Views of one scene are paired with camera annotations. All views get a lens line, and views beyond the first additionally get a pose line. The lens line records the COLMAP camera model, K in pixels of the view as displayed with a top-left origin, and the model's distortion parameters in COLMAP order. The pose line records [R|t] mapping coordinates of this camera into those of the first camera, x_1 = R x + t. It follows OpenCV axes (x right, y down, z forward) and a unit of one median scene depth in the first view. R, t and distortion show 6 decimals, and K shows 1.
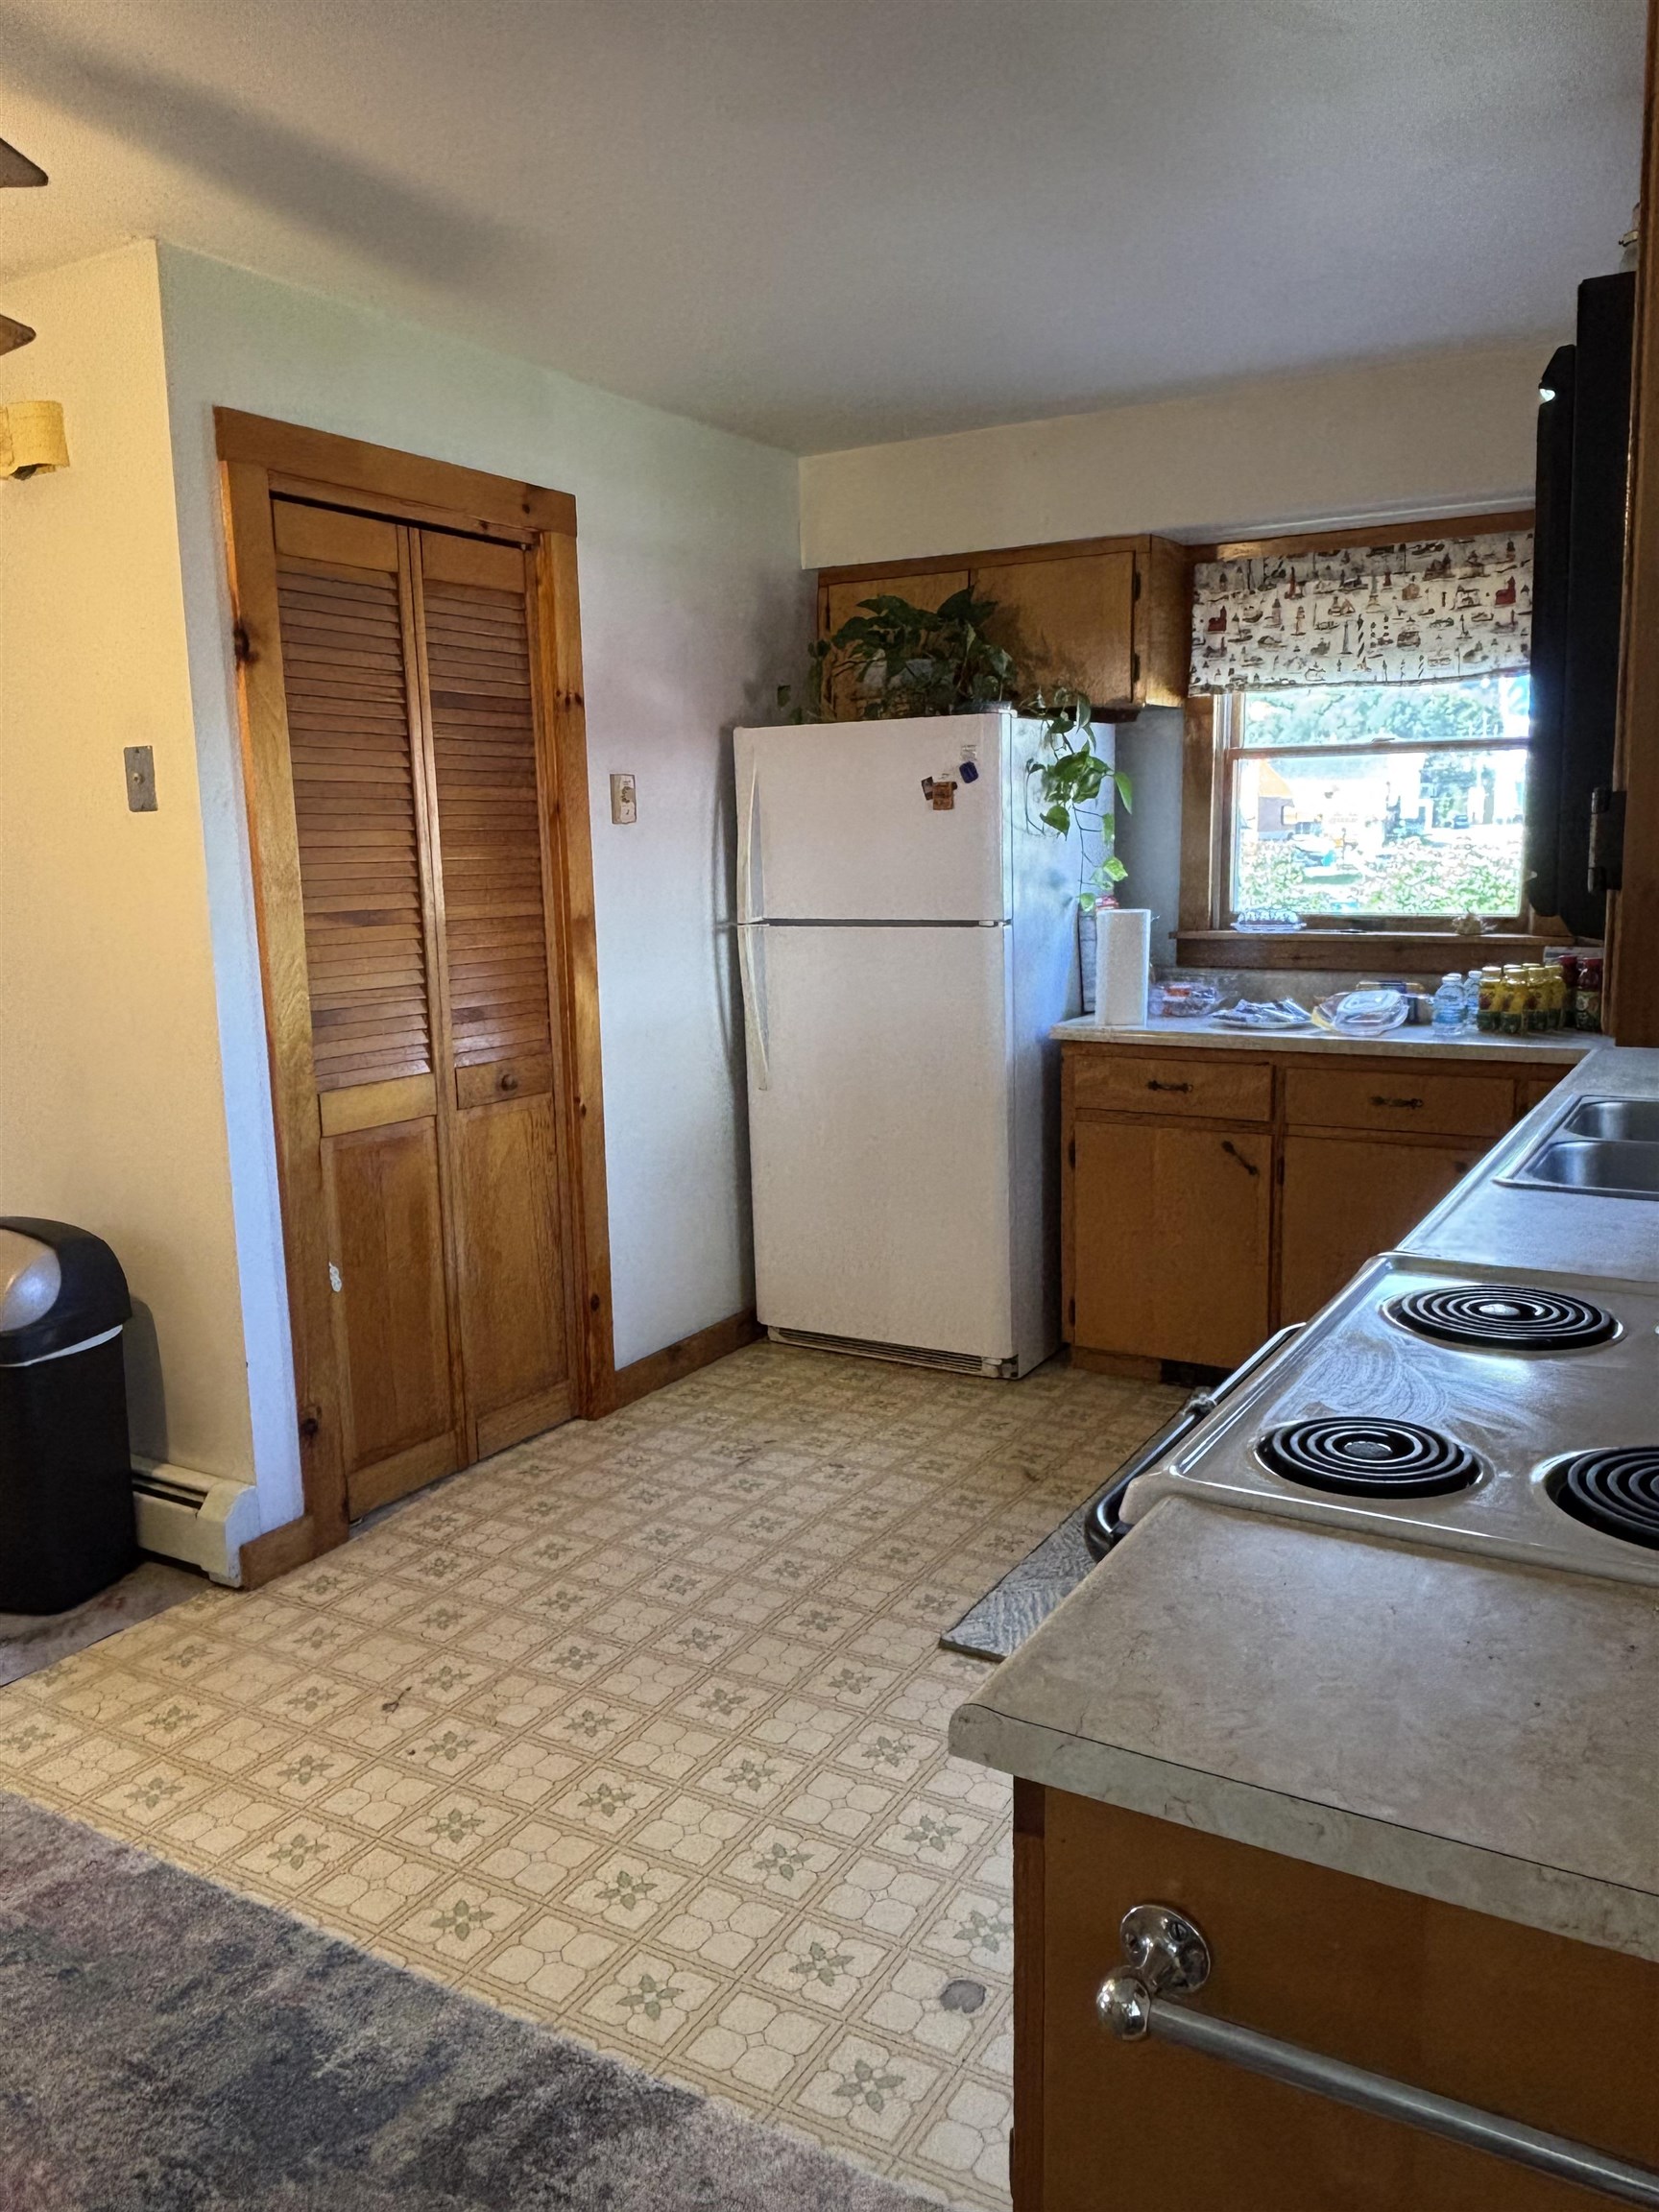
lens RADIAL K [[1681.9, 0, 835.6], [0, 1681.9, 1106.8], [0, 0, 1]] dist [0.068400, -0.086801]
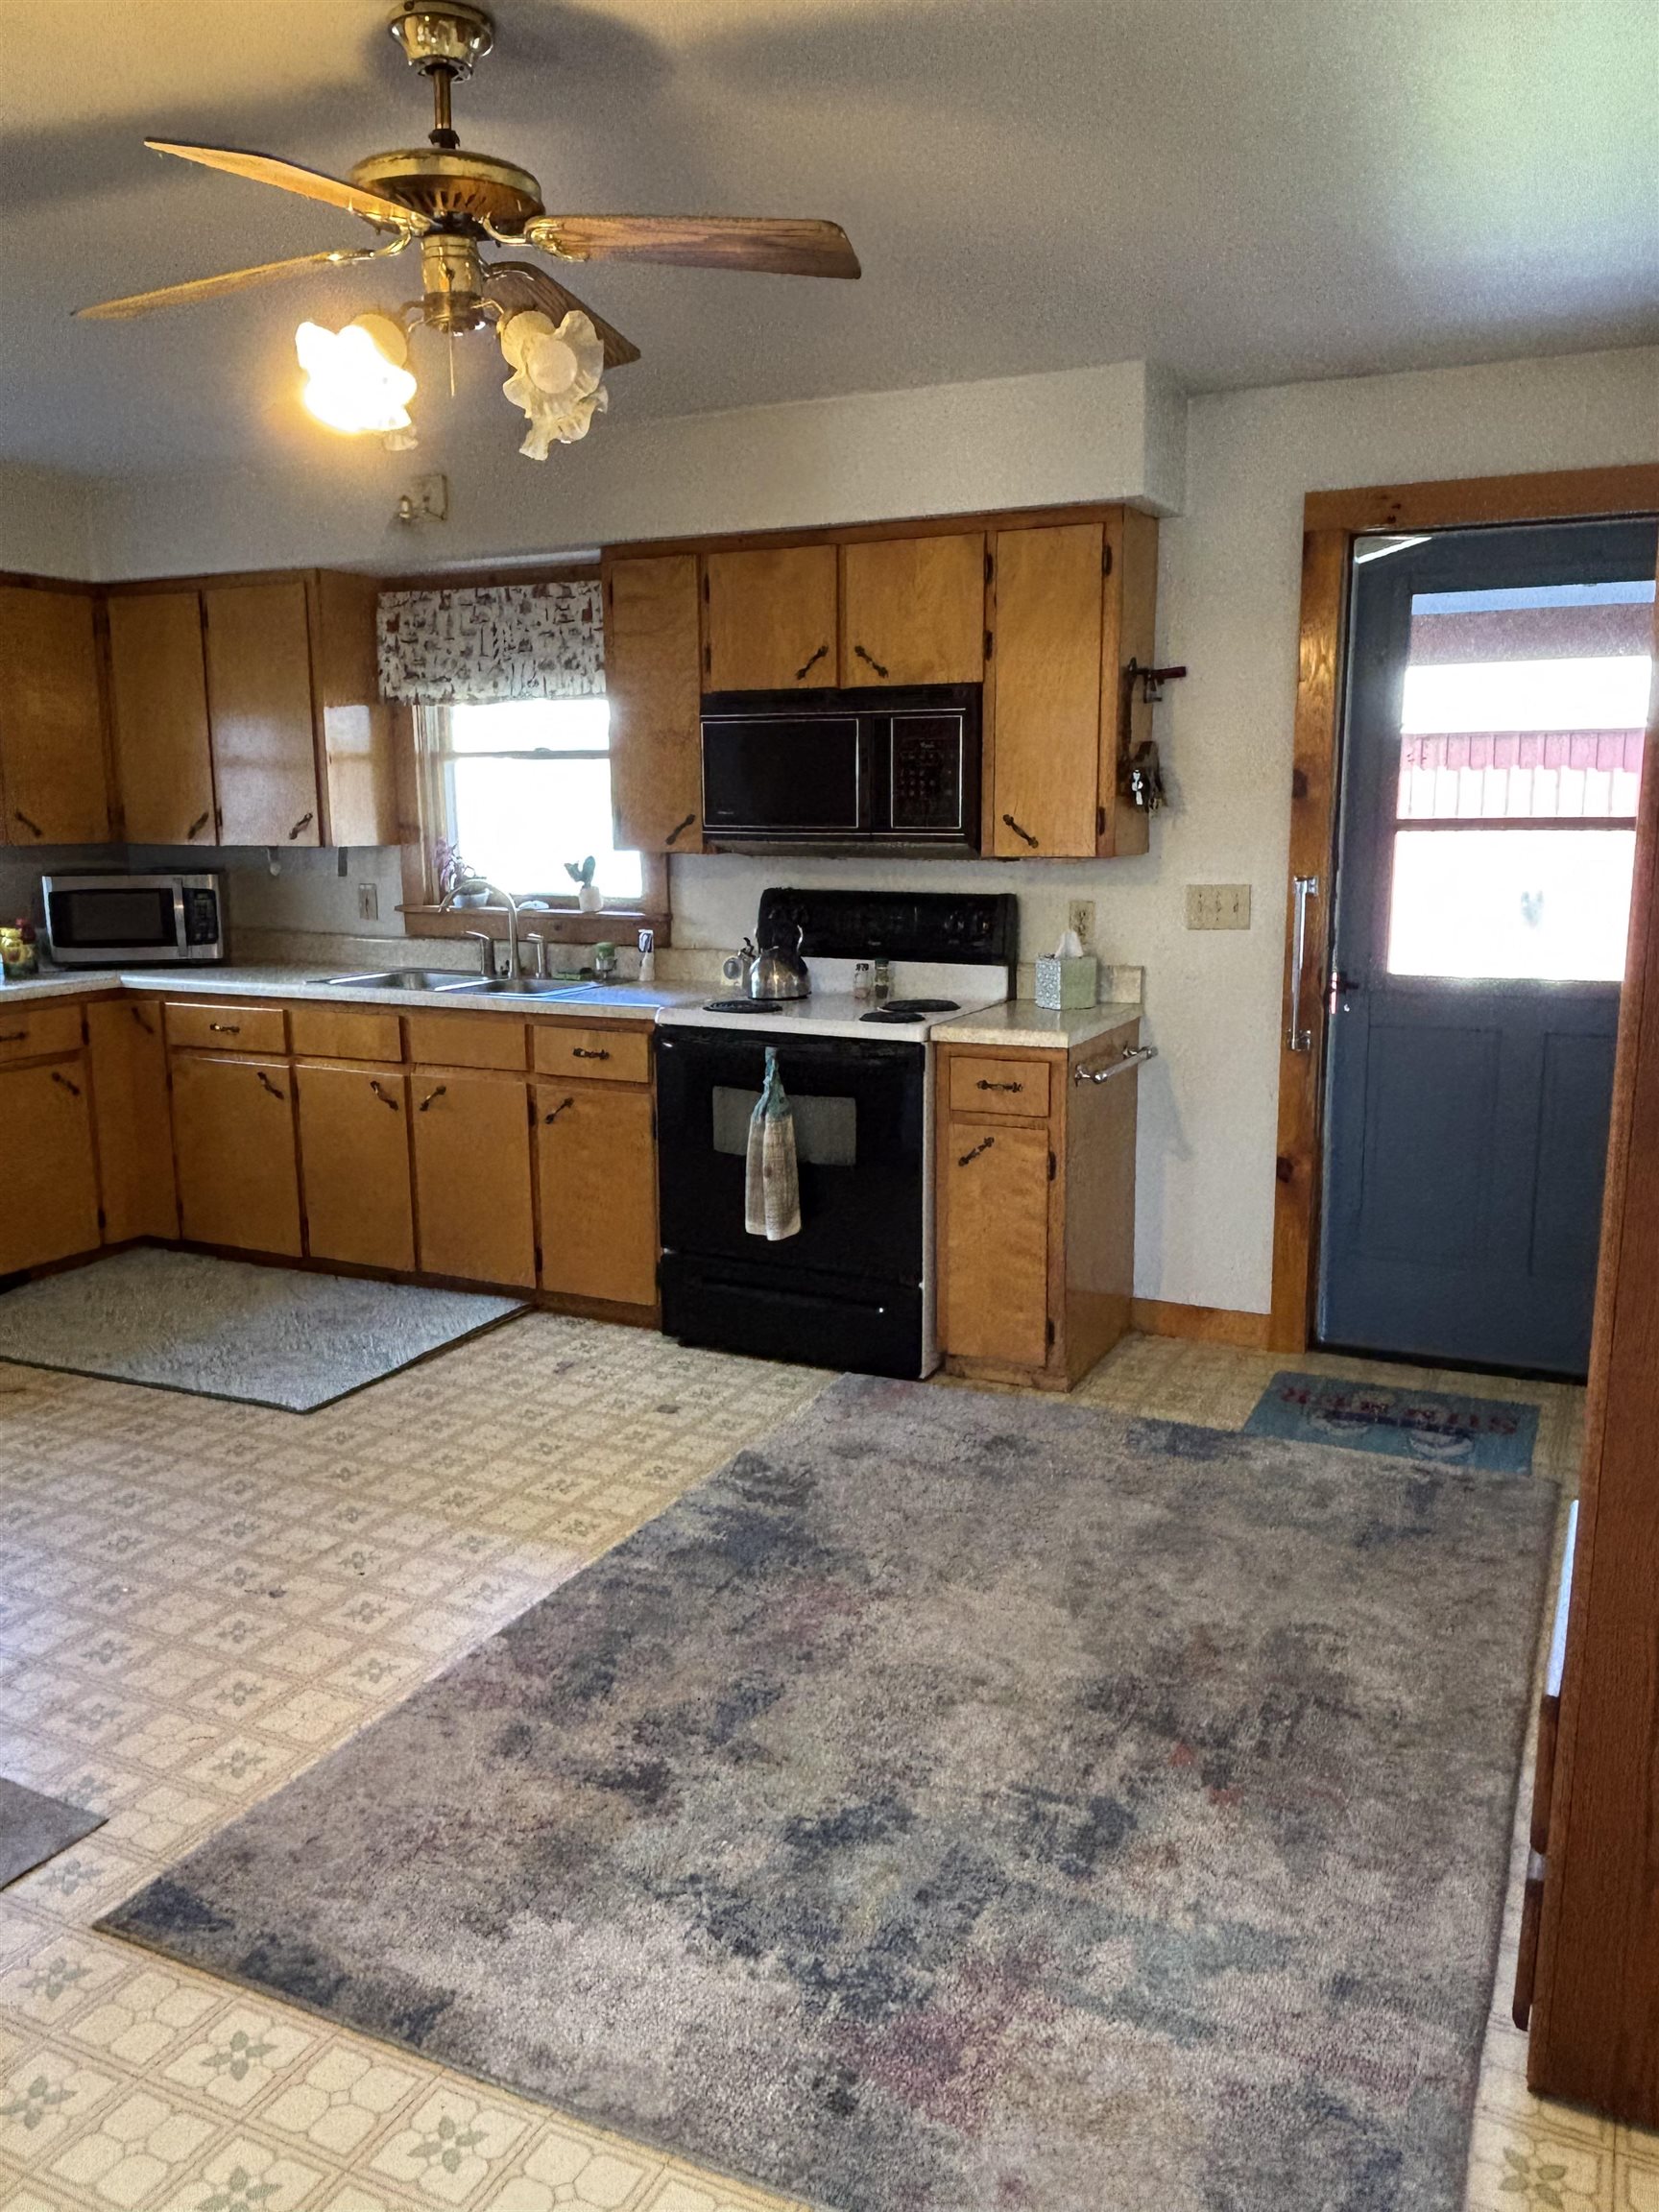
lens RADIAL K [[1667.4, 0, 803.6], [0, 1667.4, 1106.8], [0, 0, 1]] dist [0.065973, -0.095799]
pose [[-0.075083, -0.162509, 0.983846, -1.174249], [0.169648, 0.970166, 0.173197, -0.086520], [-0.982640, 0.179912, -0.045274, 0.563965]]
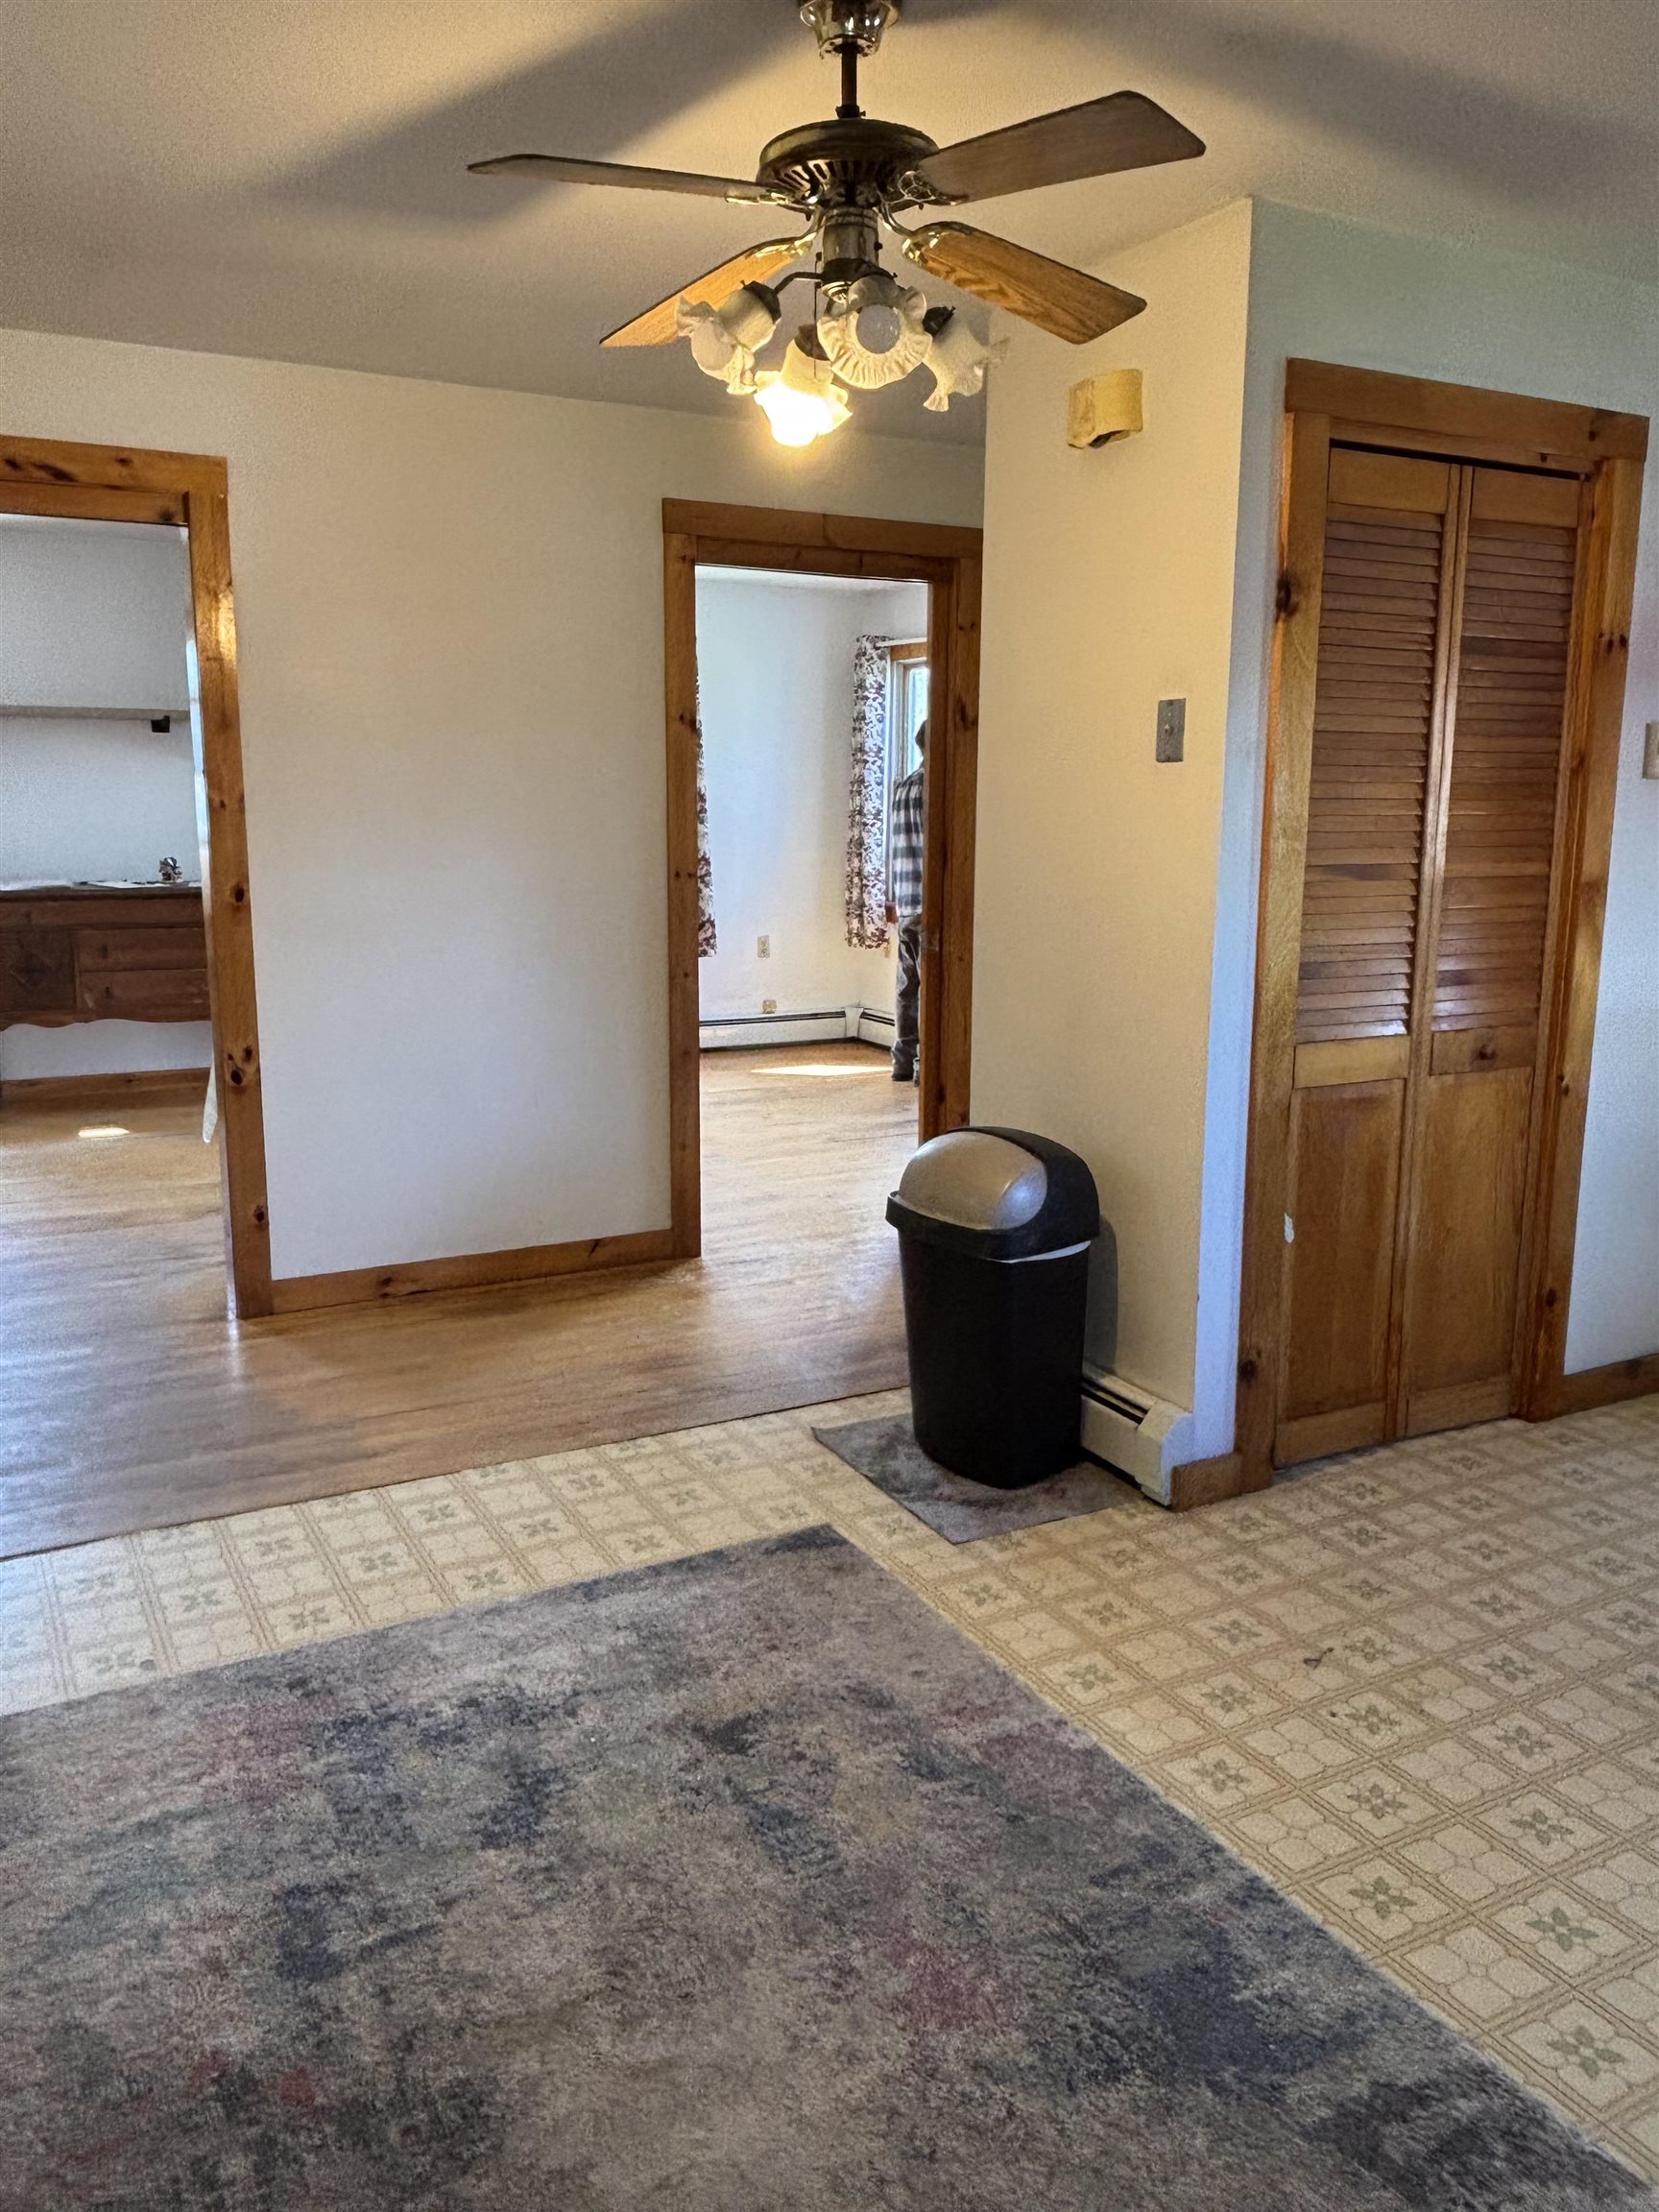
lens RADIAL K [[1681.9, 0, 835.6], [0, 1681.9, 1106.8], [0, 0, 1]] dist [0.068400, -0.086801]
pose [[0.860750, 0.119546, -0.494791, -0.041501], [-0.105680, 0.992820, 0.056031, 0.001489], [0.497937, 0.004061, 0.867204, -0.007921]]
